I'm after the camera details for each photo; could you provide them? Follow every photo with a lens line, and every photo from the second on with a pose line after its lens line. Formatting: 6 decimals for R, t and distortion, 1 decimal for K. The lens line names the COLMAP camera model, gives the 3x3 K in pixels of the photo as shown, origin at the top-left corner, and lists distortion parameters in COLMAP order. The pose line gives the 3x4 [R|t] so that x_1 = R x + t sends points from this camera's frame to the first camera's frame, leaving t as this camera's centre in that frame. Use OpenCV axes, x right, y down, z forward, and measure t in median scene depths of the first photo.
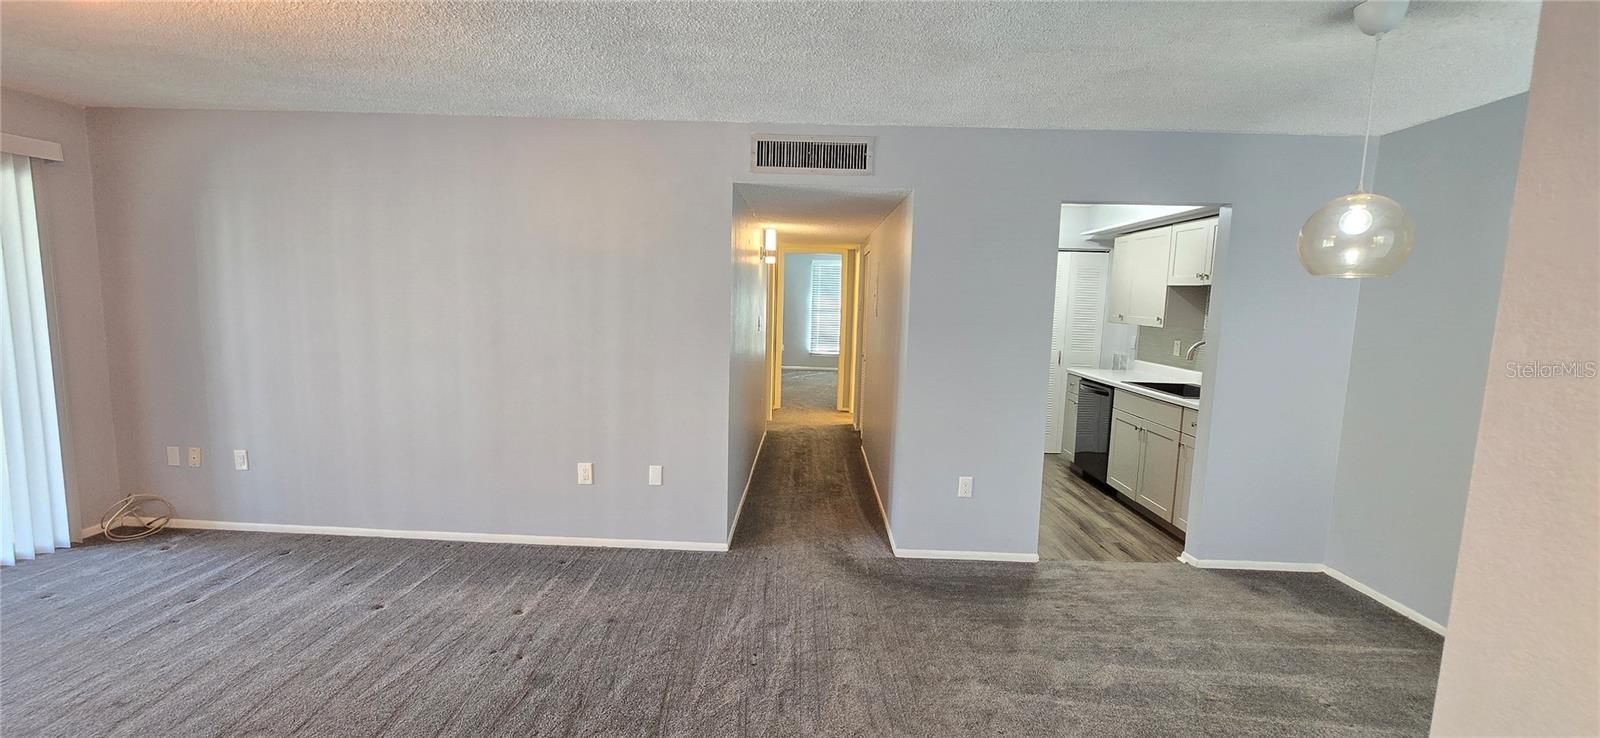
lens RADIAL K [[650.4, 0, 797.7], [0, 650.4, 369.4], [0, 0, 1]] dist [-0.009072, 0.000187]
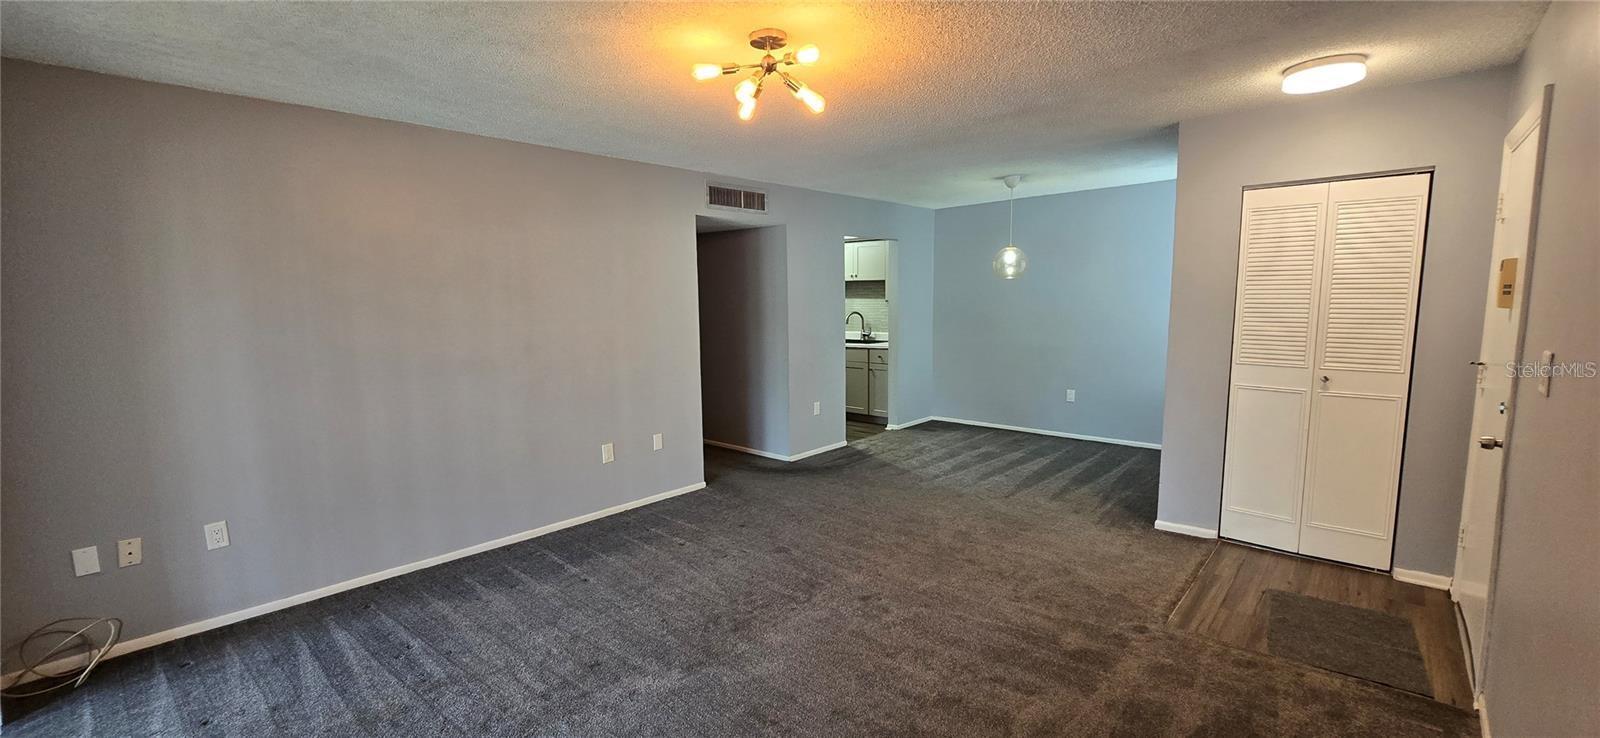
lens RADIAL K [[650.4, 0, 797.7], [0, 650.4, 369.4], [0, 0, 1]] dist [-0.009072, 0.000187]
pose [[0.653160, -0.125521, 0.746744, -0.990457], [0.116140, 0.991103, 0.065010, -0.028126], [-0.748260, 0.044265, 0.661927, -0.048384]]
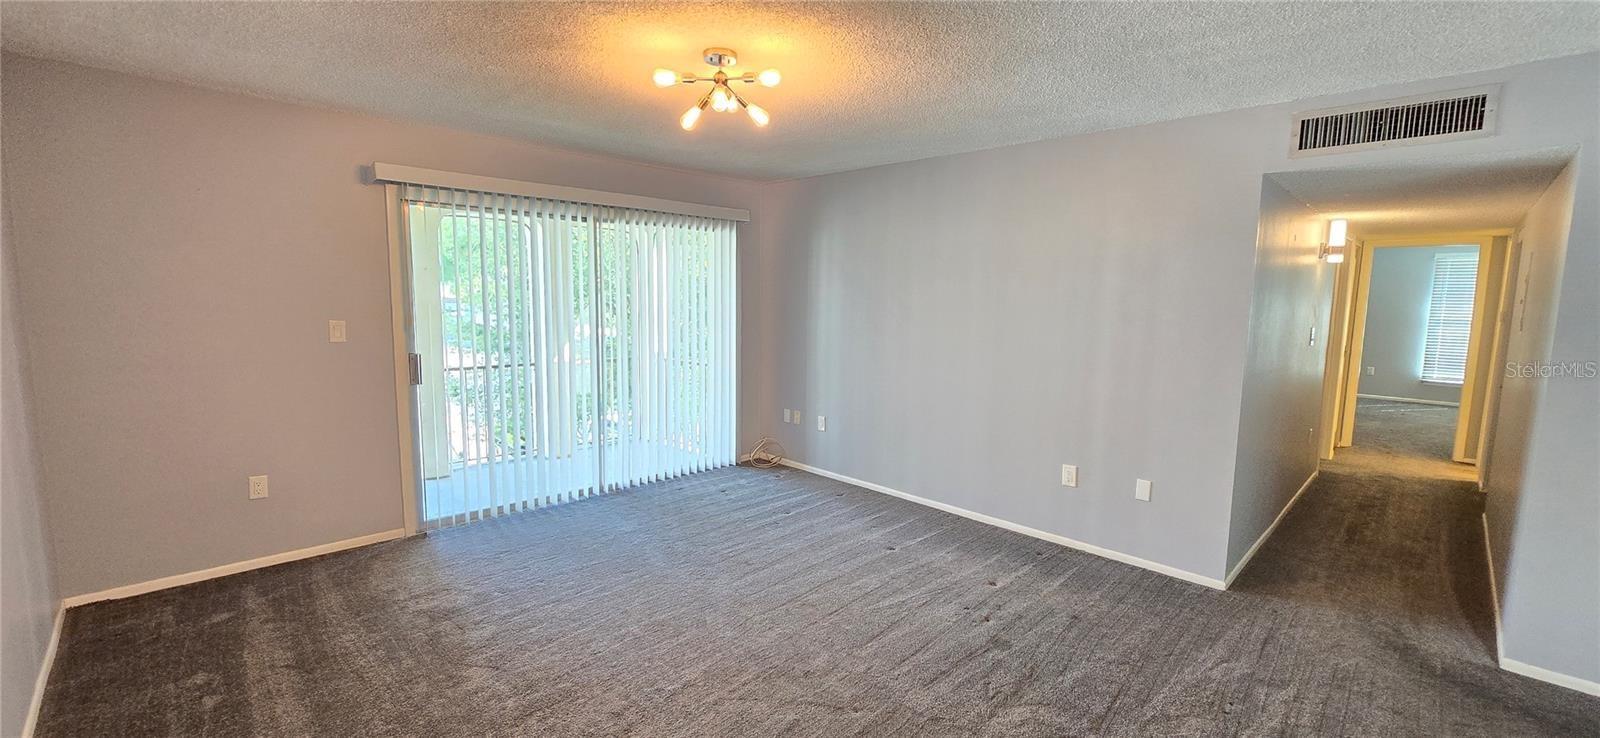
lens RADIAL K [[650.4, 0, 797.7], [0, 650.4, 369.4], [0, 0, 1]] dist [-0.009072, 0.000187]
pose [[0.717848, 0.060133, -0.693599, 0.070845], [-0.070411, 0.997425, 0.013602, 0.008020], [0.692631, 0.039073, 0.720233, -0.052887]]
